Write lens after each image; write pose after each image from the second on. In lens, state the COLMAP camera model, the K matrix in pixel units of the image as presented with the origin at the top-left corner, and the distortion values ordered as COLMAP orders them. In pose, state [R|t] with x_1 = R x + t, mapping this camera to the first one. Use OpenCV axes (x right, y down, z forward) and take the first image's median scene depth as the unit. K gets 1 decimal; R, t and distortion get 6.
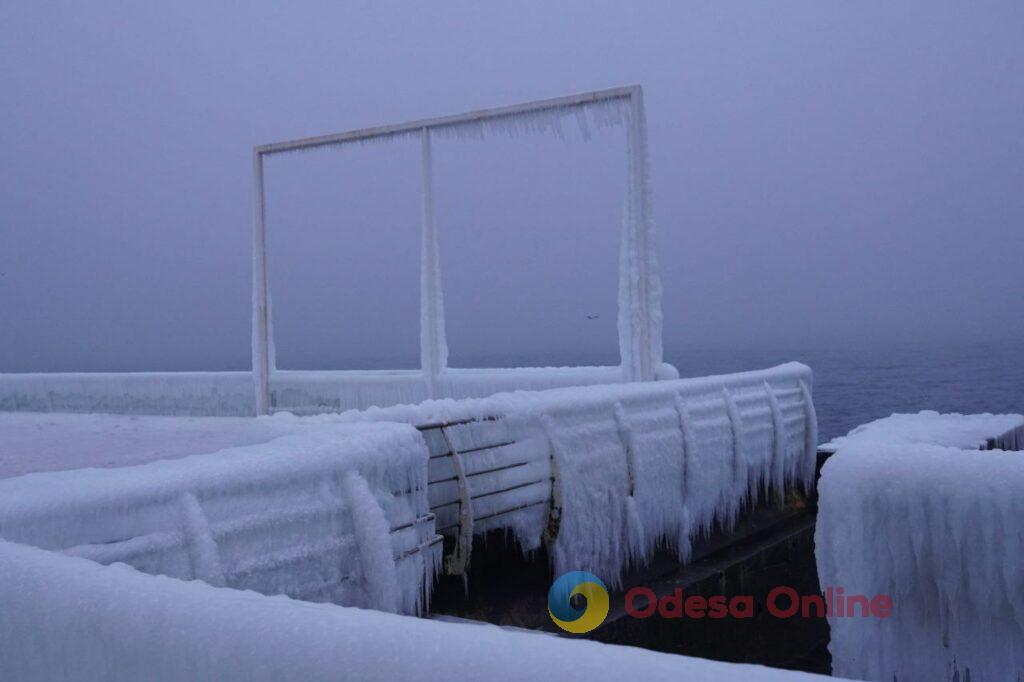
lens RADIAL K [[1068.4, 0, 515.3], [0, 1068.4, 343.5], [0, 0, 1]] dist [-0.015362, 0.000000]
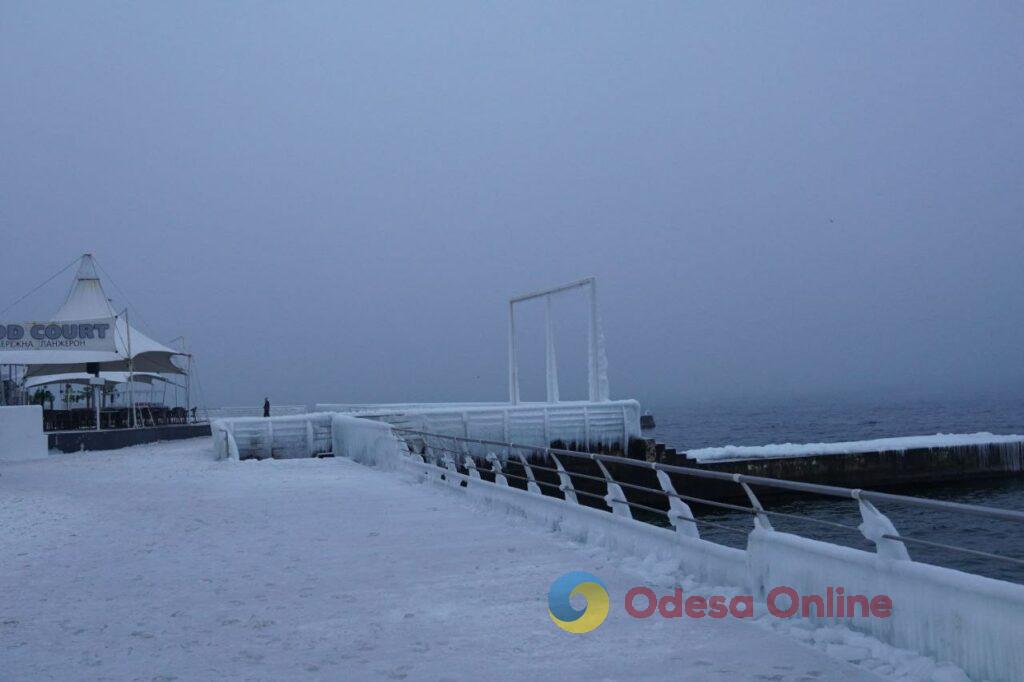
lens RADIAL K [[1068.4, 0, 509.7], [0, 1068.4, 340.7], [0, 0, 1]] dist [-0.015362, 0.000000]
pose [[0.784731, -0.032635, -0.618977, 2.693049], [0.011989, 0.999225, -0.037485, -0.045247], [0.619721, 0.021995, 0.784514, -1.737649]]
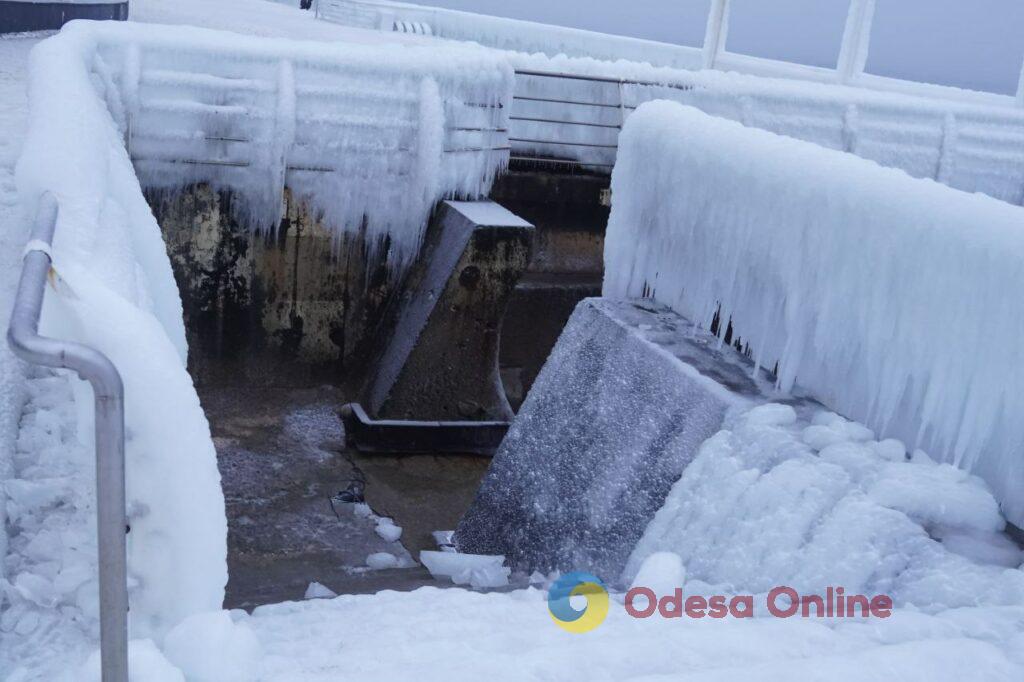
lens RADIAL K [[1068.4, 0, 517.4], [0, 1068.4, 342.1], [0, 0, 1]] dist [-0.015362, 0.000000]
pose [[0.826277, 0.287072, -0.484619, 0.498581], [-0.145910, 0.940097, 0.308105, -0.000437], [0.544037, -0.183870, 0.818667, -0.094374]]
